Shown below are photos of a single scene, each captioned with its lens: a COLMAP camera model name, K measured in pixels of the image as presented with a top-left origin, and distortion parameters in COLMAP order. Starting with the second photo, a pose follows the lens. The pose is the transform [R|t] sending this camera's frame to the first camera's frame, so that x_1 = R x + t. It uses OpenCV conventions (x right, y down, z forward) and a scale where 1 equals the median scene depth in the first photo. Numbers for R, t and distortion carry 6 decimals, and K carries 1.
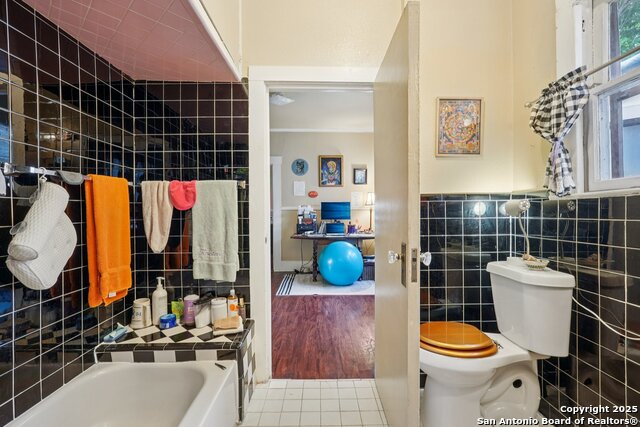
lens RADIAL K [[290.2, 0, 321.1], [0, 290.2, 213.6], [0, 0, 1]] dist [-0.009730, 0.006205]
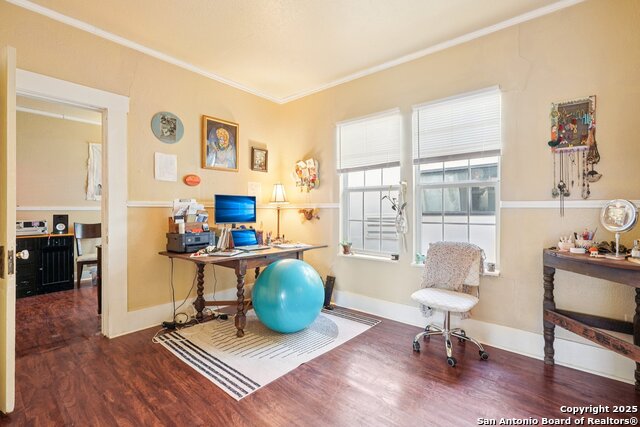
lens RADIAL K [[290.2, 0, 320.7], [0, 290.2, 210.0], [0, 0, 1]] dist [-0.009730, 0.006205]
pose [[0.668514, 0.005521, 0.743679, -0.282656], [0.001064, 0.999964, -0.008380, -0.002867], [-0.743699, 0.006393, 0.668484, 0.433337]]
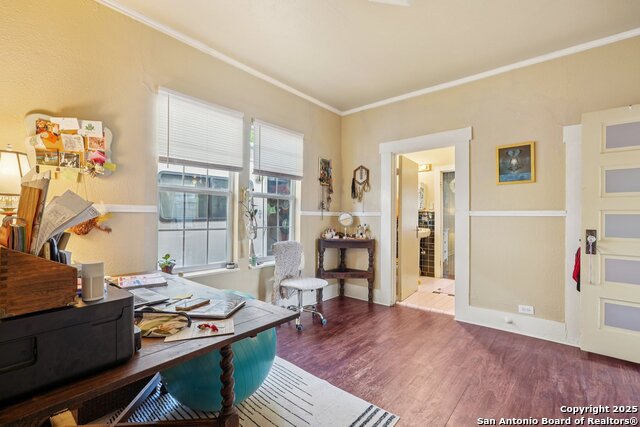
lens RADIAL K [[290.2, 0, 318.9], [0, 290.2, 214.4], [0, 0, 1]] dist [-0.009730, 0.006205]
pose [[-0.744303, 0.007026, 0.667805, -0.252345], [0.002461, 0.999967, -0.007778, -0.005892], [-0.667837, -0.004145, -0.744296, 0.902268]]
